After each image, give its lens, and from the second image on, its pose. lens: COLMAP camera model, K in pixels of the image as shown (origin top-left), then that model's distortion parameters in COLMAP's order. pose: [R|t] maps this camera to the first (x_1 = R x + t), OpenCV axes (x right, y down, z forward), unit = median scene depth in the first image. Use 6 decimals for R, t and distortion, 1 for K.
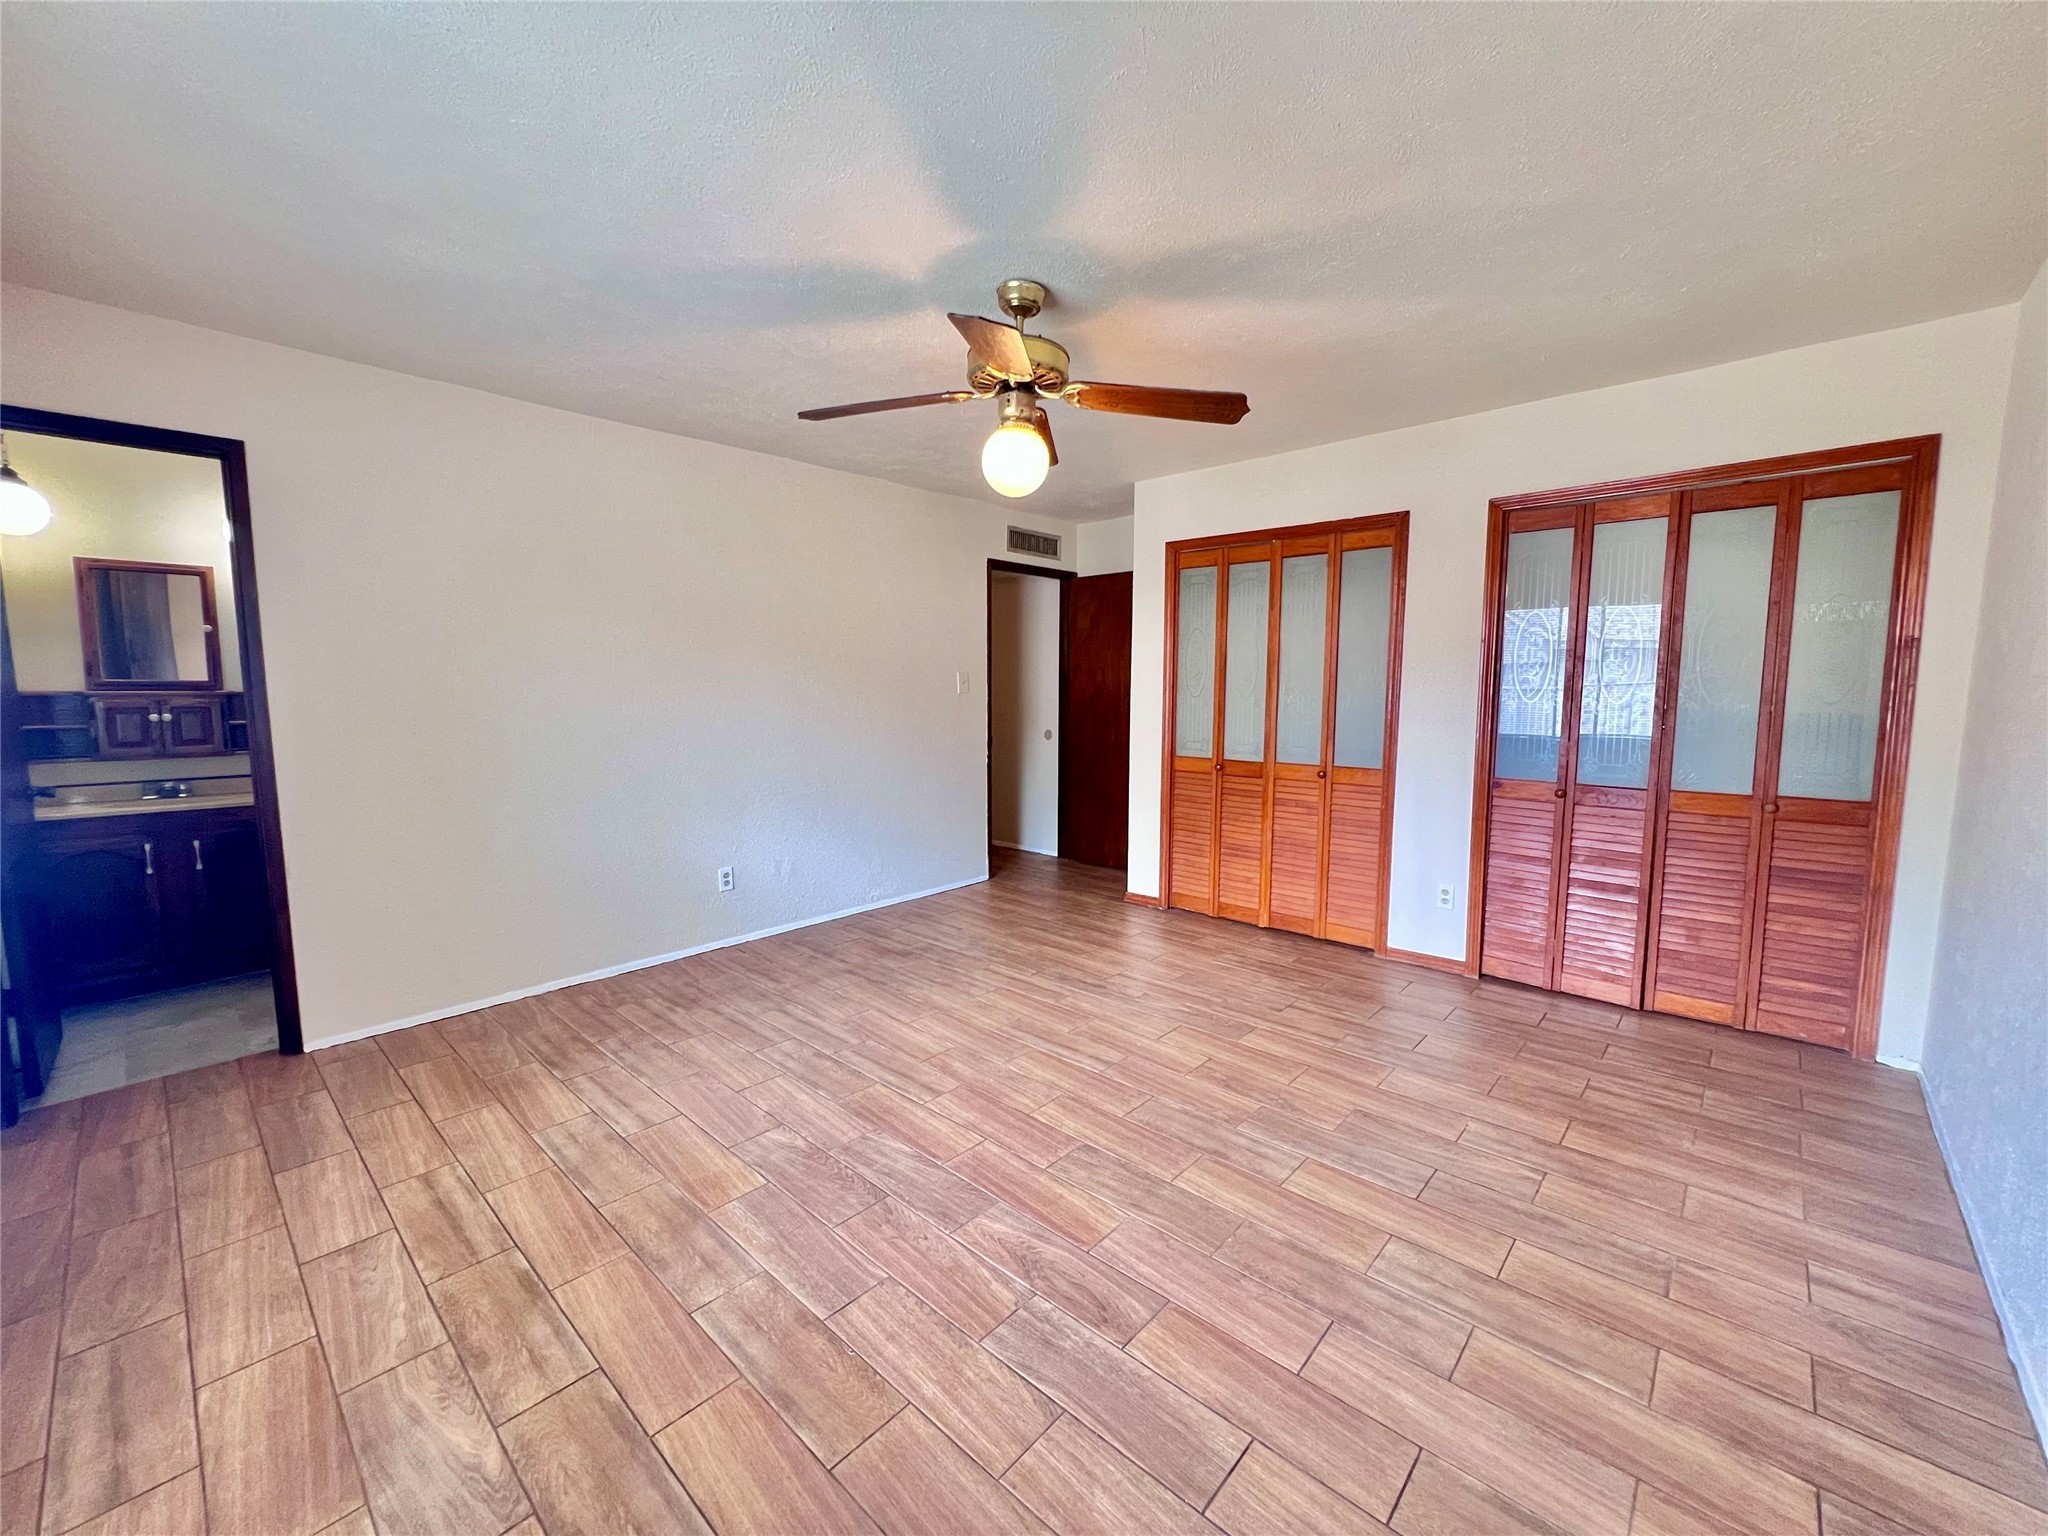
lens RADIAL K [[821.5, 0, 1023.2], [0, 821.5, 765.4], [0, 0, 1]] dist [-0.002892, 0.001183]
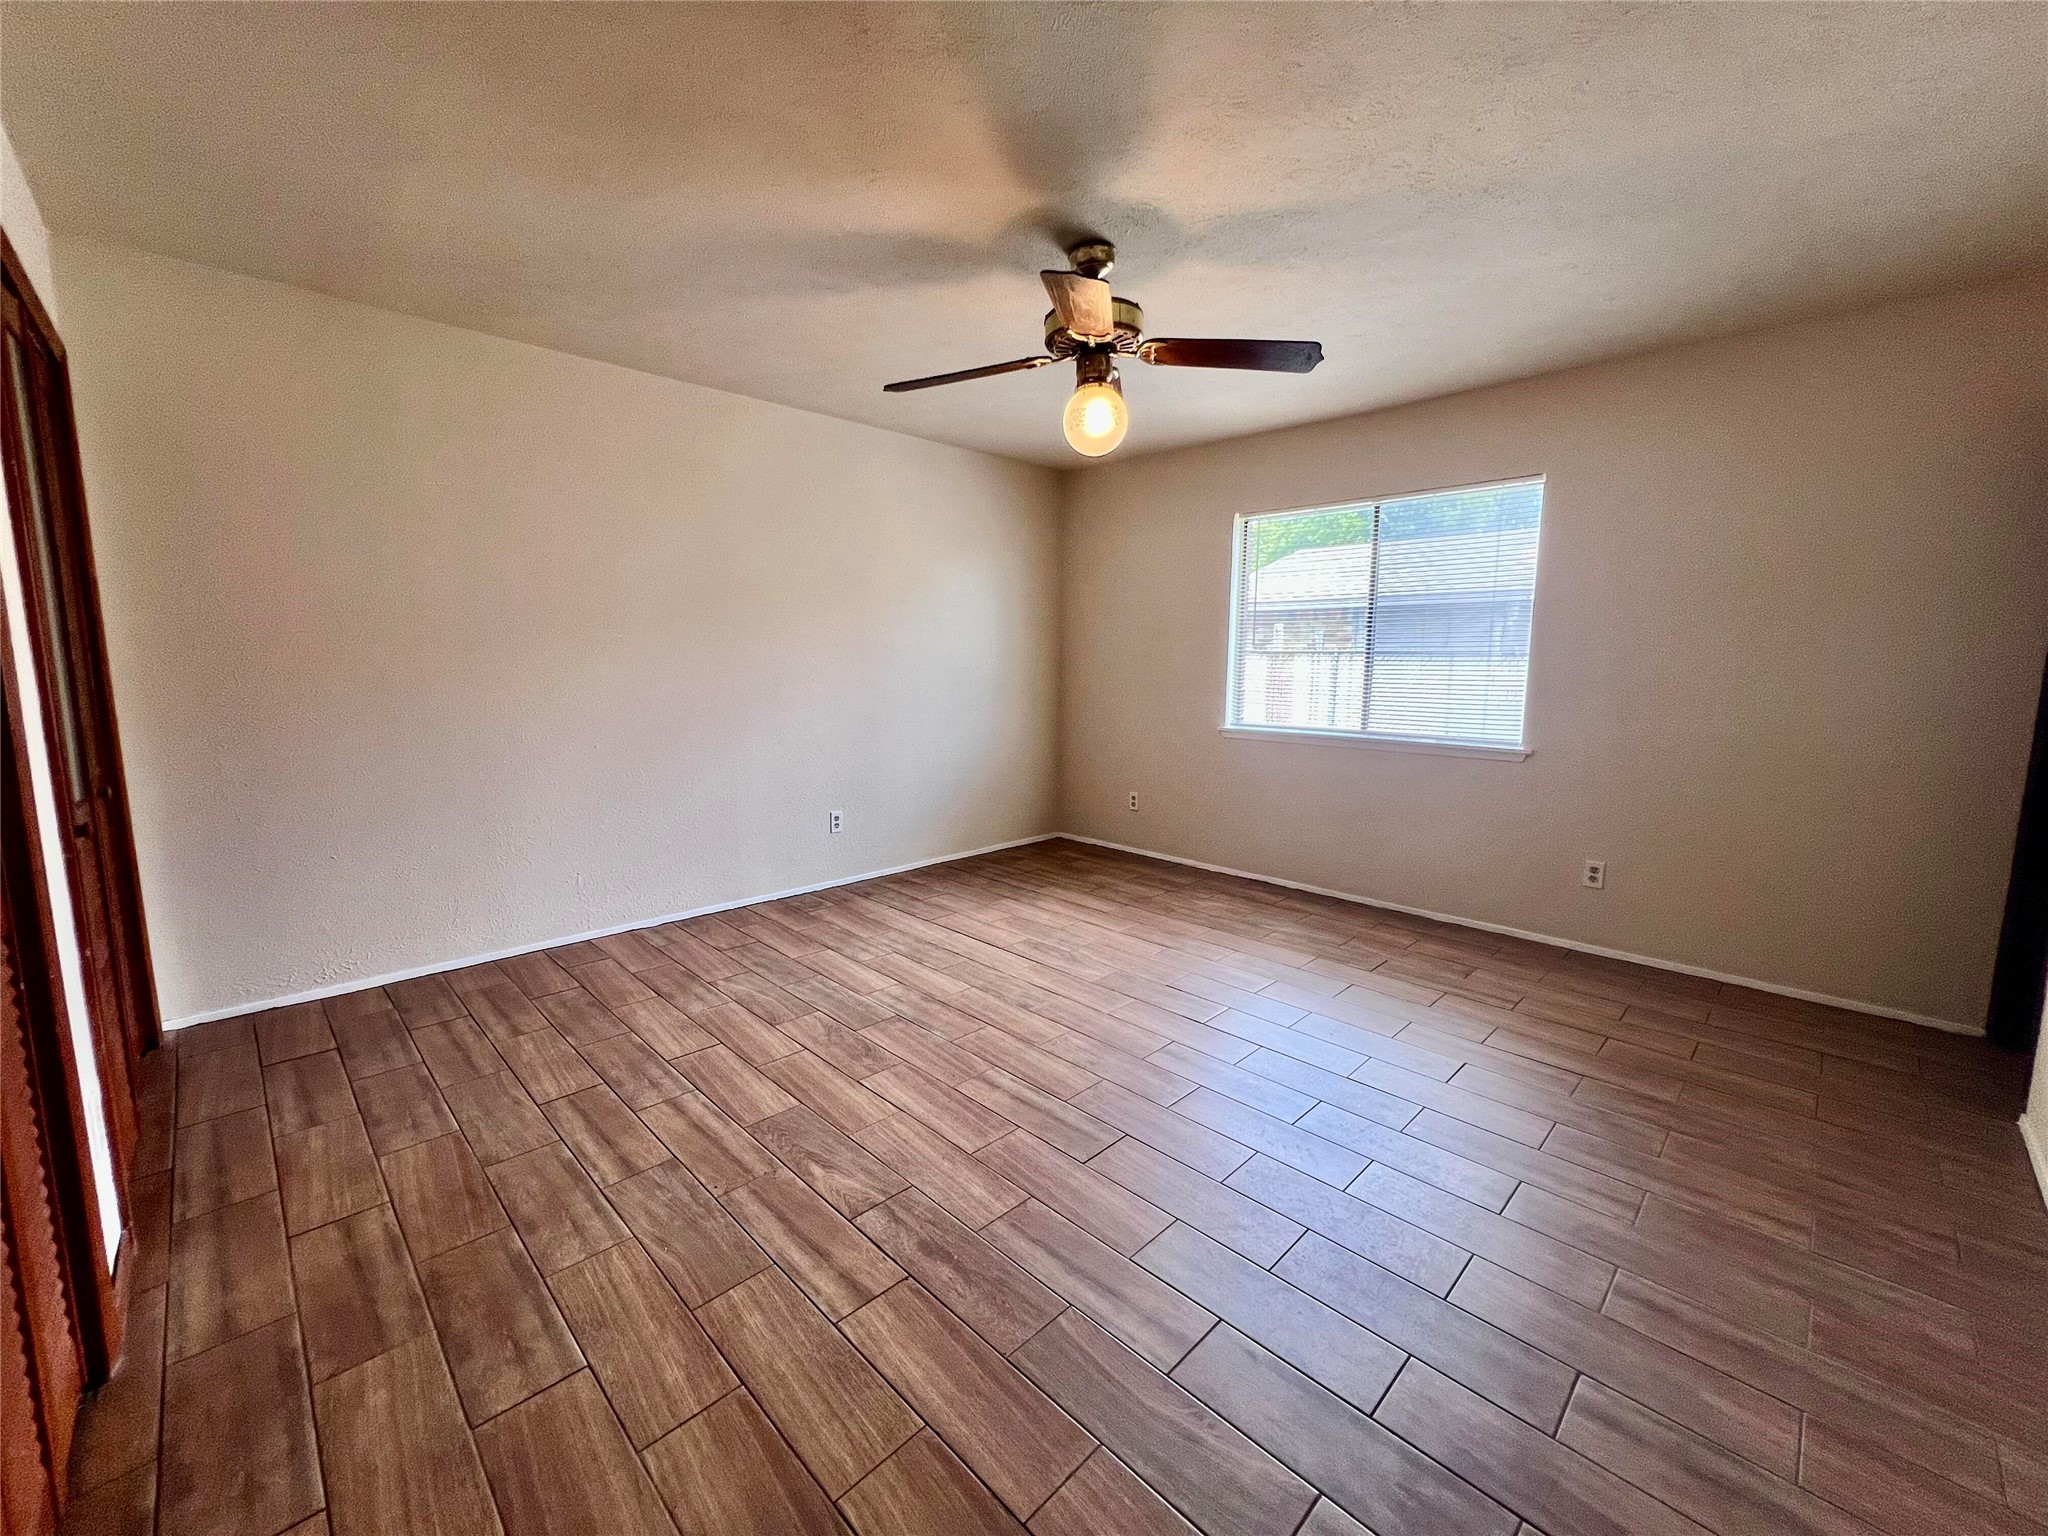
lens RADIAL K [[821.5, 0, 1024.3], [0, 821.5, 763.3], [0, 0, 1]] dist [-0.002892, 0.001183]
pose [[-0.998885, -0.013146, 0.045349, 0.025404], [-0.002388, 0.973299, 0.229527, -0.170818], [-0.047155, 0.229163, -0.972245, 1.917195]]
